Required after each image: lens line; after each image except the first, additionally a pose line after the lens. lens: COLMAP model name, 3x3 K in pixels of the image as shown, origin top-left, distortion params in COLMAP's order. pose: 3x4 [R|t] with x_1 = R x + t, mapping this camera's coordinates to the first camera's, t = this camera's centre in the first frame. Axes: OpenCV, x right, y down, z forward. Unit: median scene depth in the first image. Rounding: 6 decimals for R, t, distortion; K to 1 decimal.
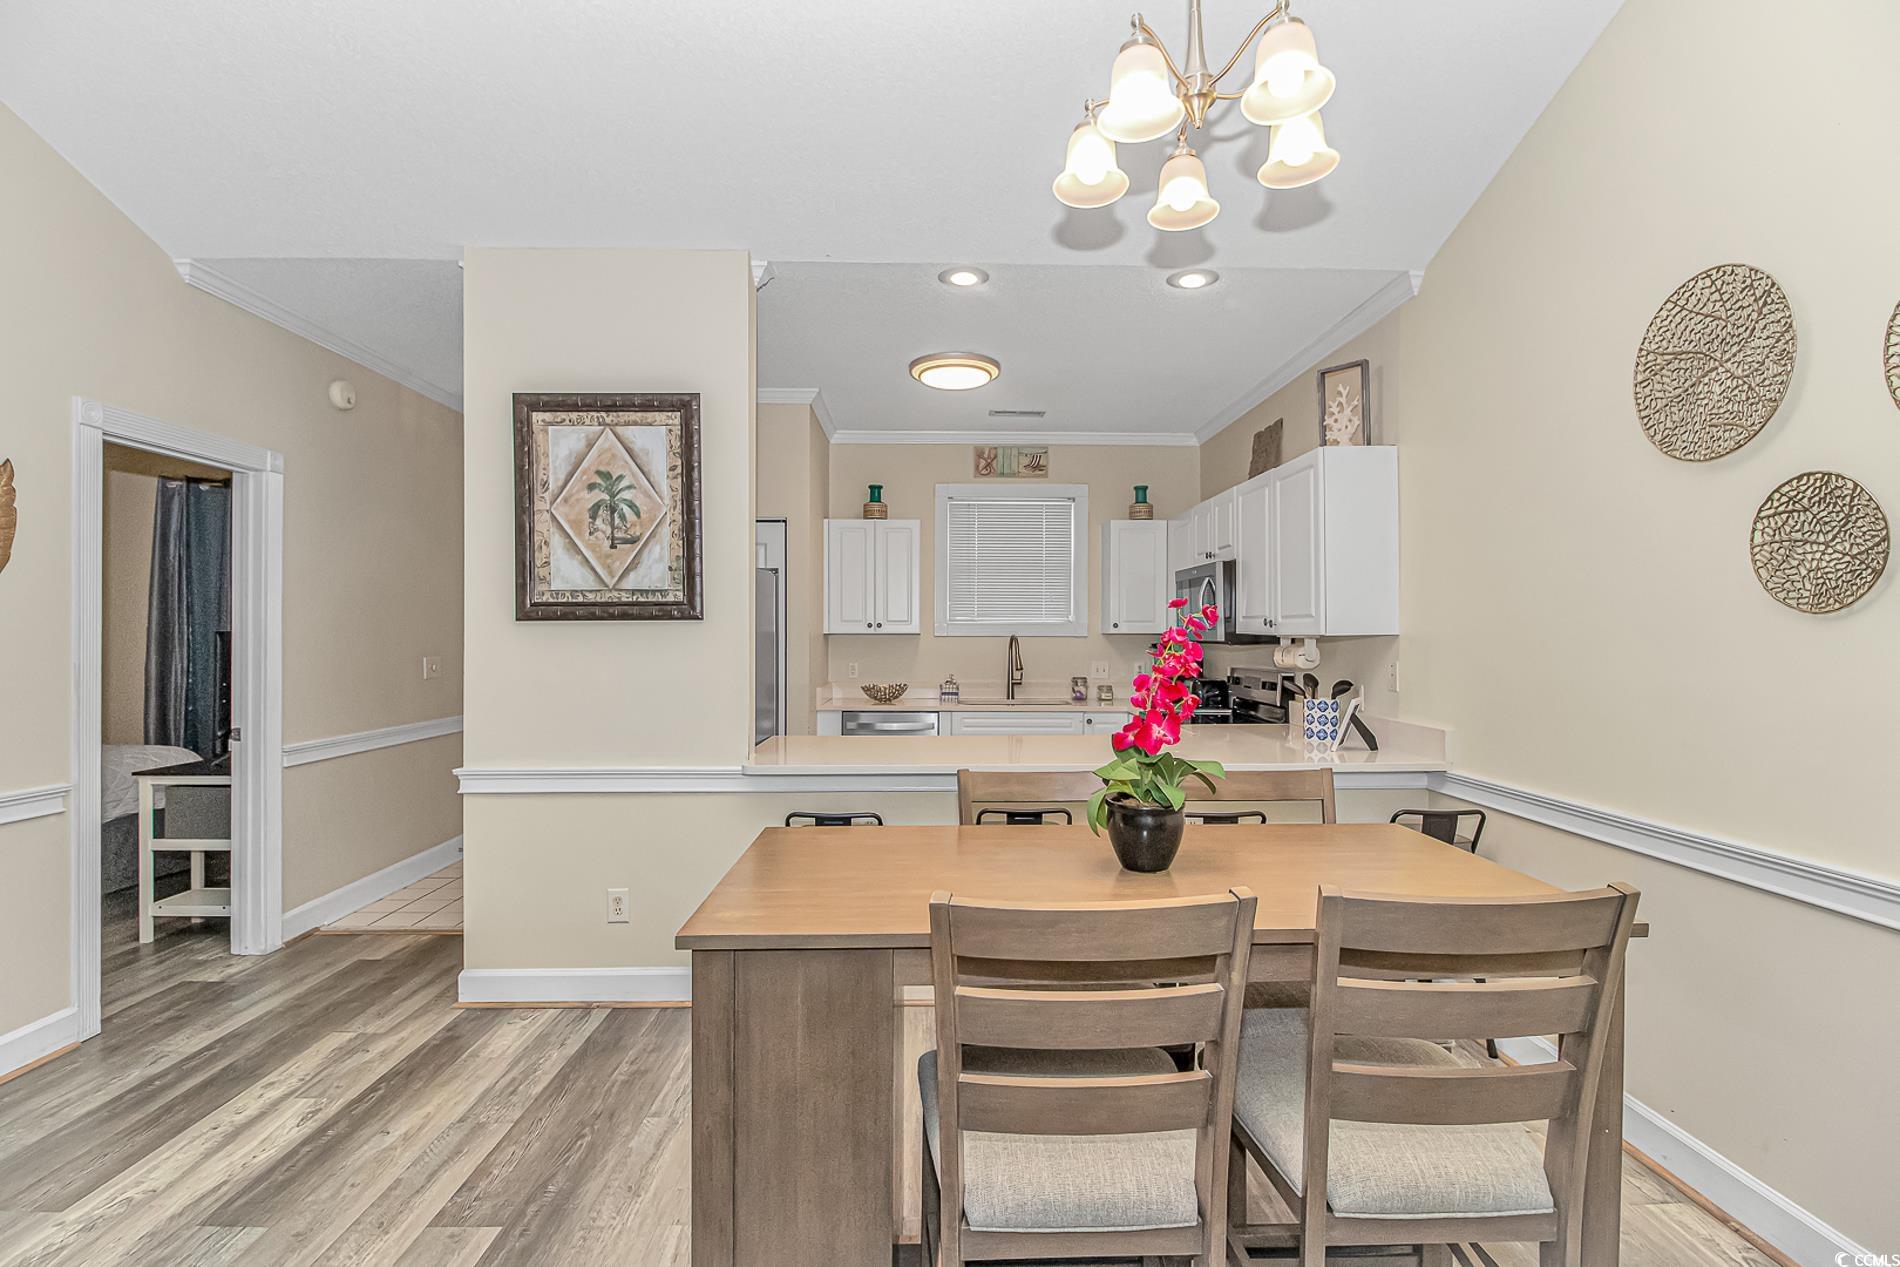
lens RADIAL K [[891.9, 0, 966.0], [0, 891.9, 642.5], [0, 0, 1]] dist [-0.003315, -0.005705]
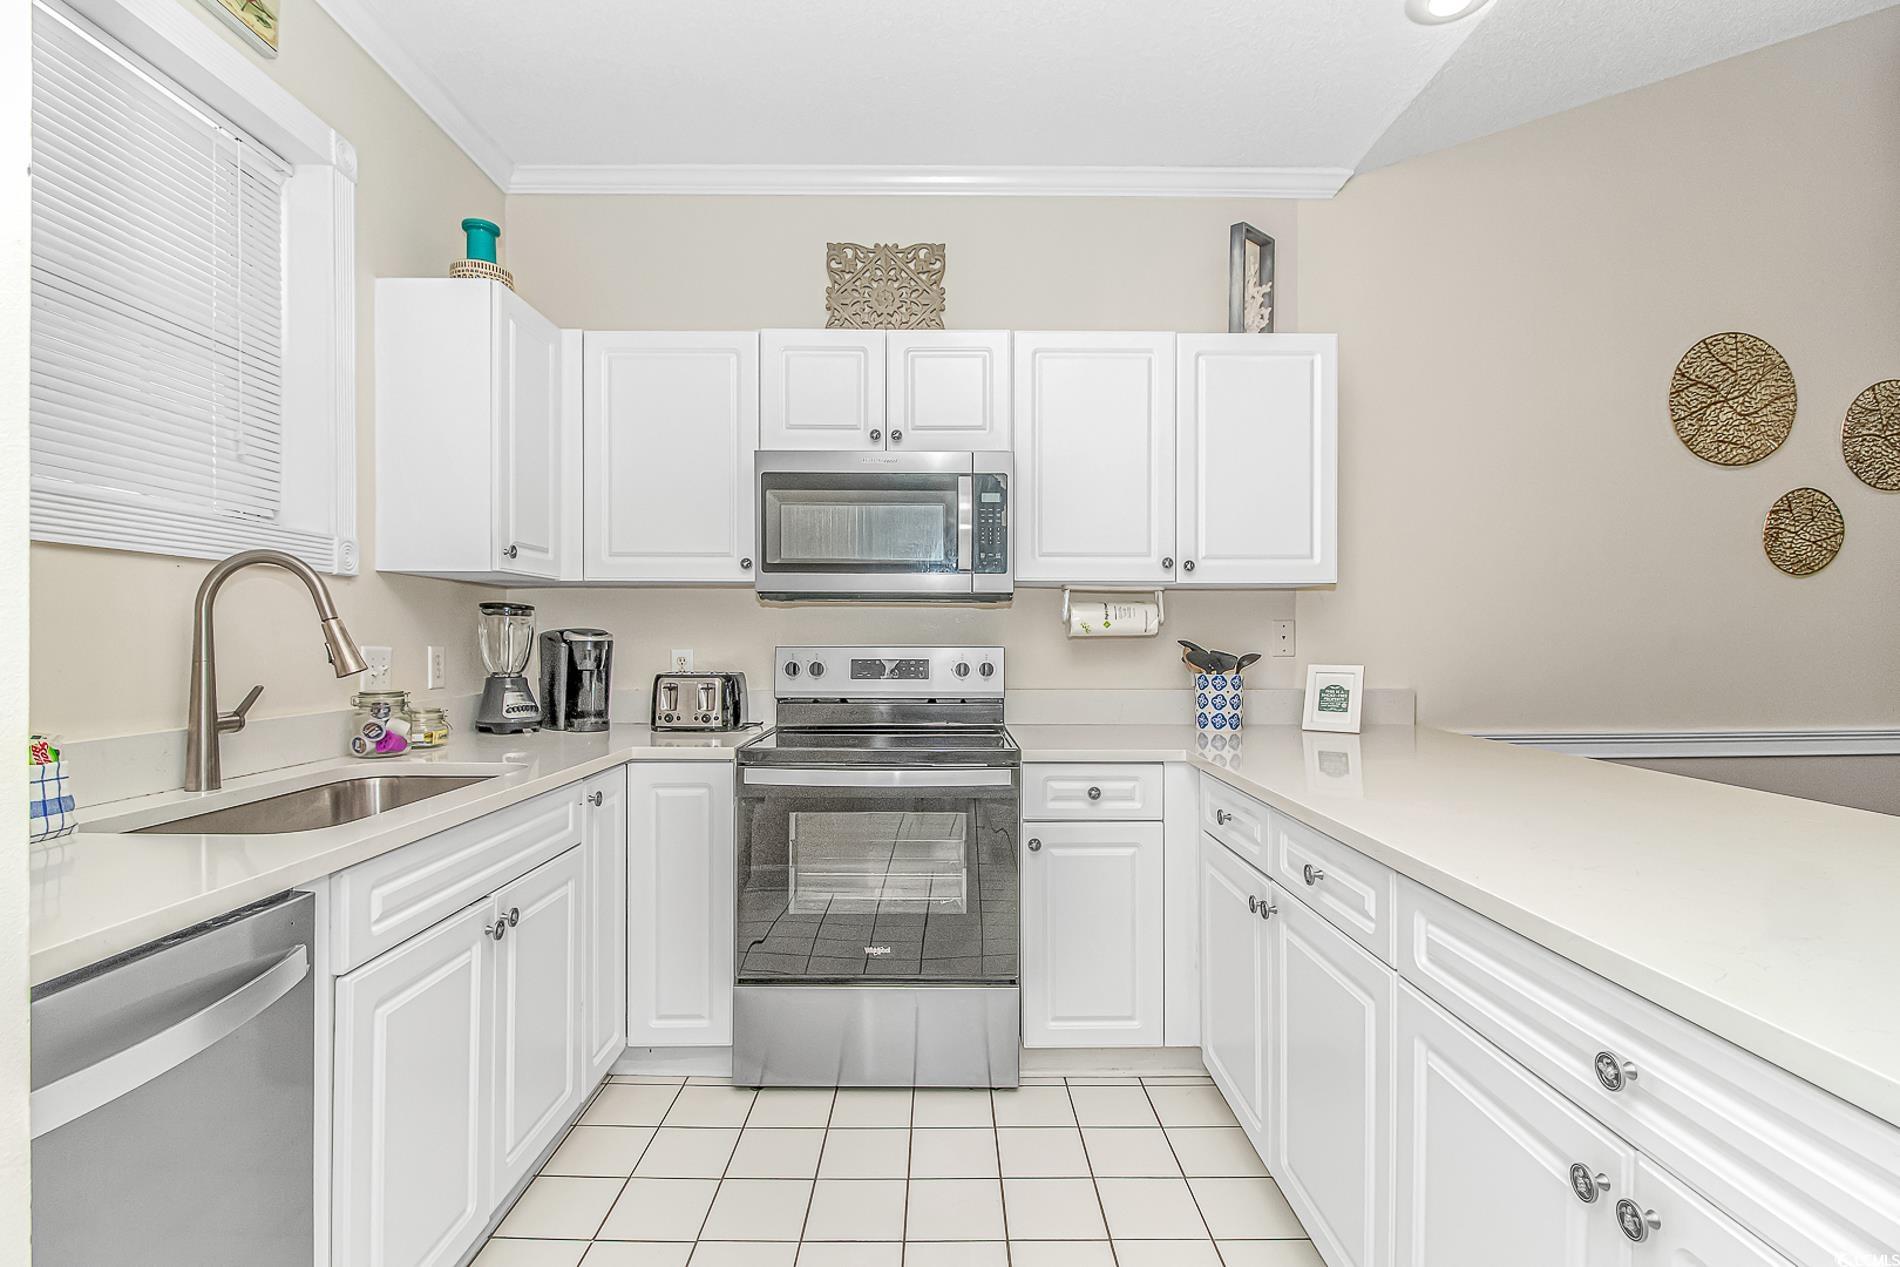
lens RADIAL K [[891.9, 0, 949.8], [0, 891.9, 626.2], [0, 0, 1]] dist [-0.003315, -0.005705]
pose [[0.022436, 0.002233, 0.999746, -0.573510], [0.006798, 0.999974, -0.002386, 0.044411], [-0.999725, 0.006850, 0.022421, 2.085871]]
